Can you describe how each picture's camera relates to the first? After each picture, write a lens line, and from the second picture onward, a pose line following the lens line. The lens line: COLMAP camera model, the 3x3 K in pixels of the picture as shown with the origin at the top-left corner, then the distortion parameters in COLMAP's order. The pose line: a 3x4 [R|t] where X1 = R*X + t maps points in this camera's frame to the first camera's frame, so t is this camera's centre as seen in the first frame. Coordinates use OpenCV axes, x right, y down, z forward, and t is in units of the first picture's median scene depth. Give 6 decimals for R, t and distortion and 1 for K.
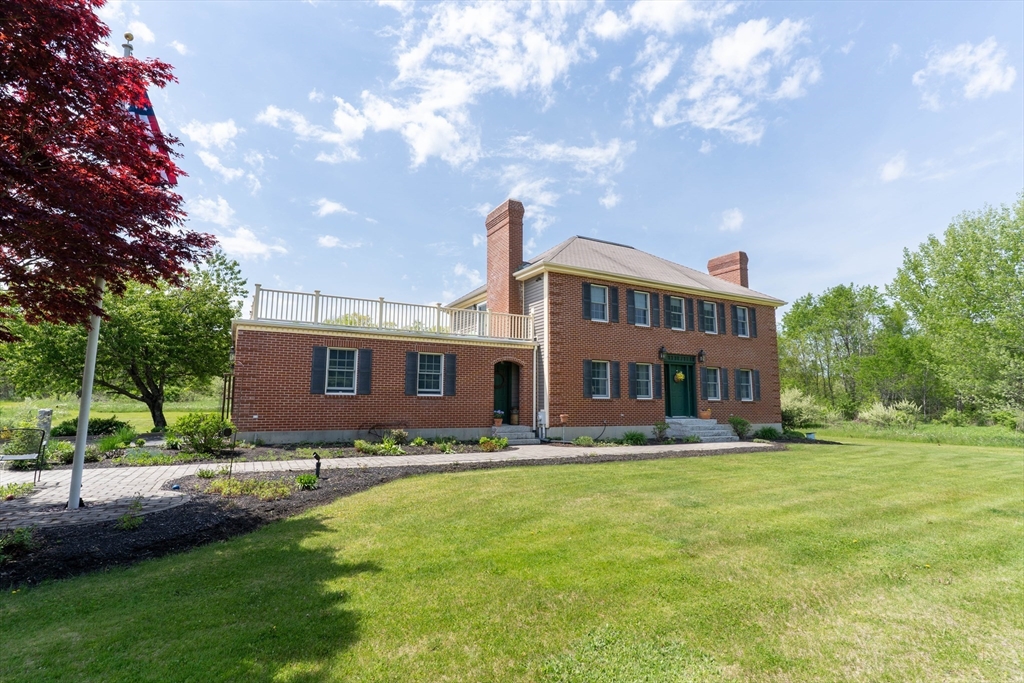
lens RADIAL K [[488.9, 0, 512.0], [0, 488.9, 341.5], [0, 0, 1]] dist [-0.000264, 0.000038]
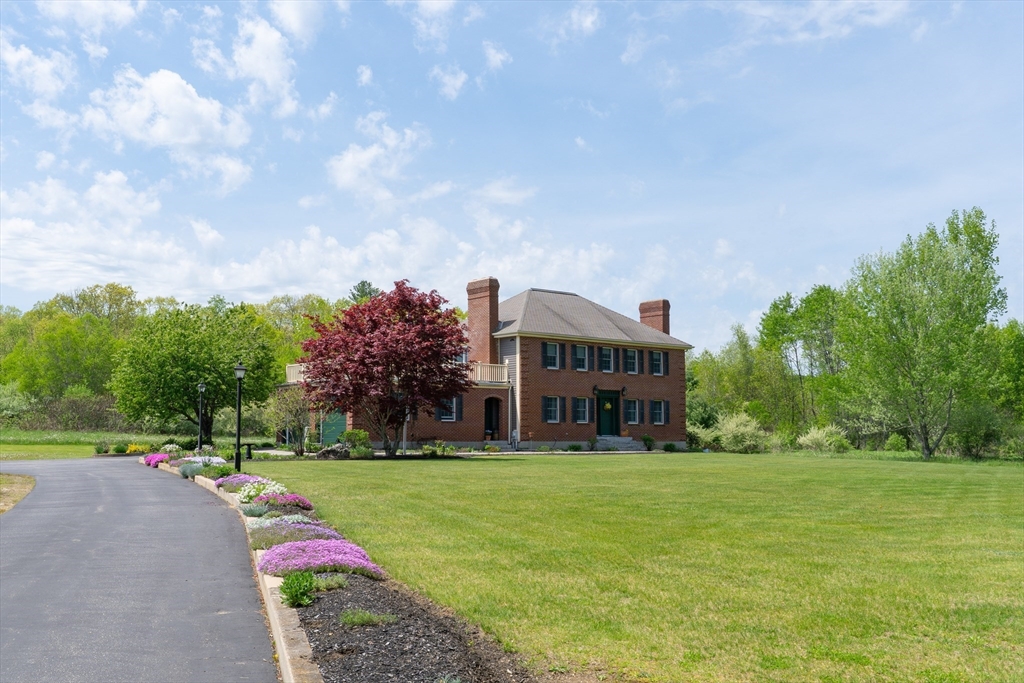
lens RADIAL K [[981.5, 0, 512.0], [0, 981.5, 341.5], [0, 0, 1]] dist [-0.002771, -0.000603]
pose [[0.983582, 0.012457, 0.180034, -0.444077], [-0.017735, 0.999458, 0.027735, -0.193065], [-0.179591, -0.030472, 0.983269, -1.753156]]
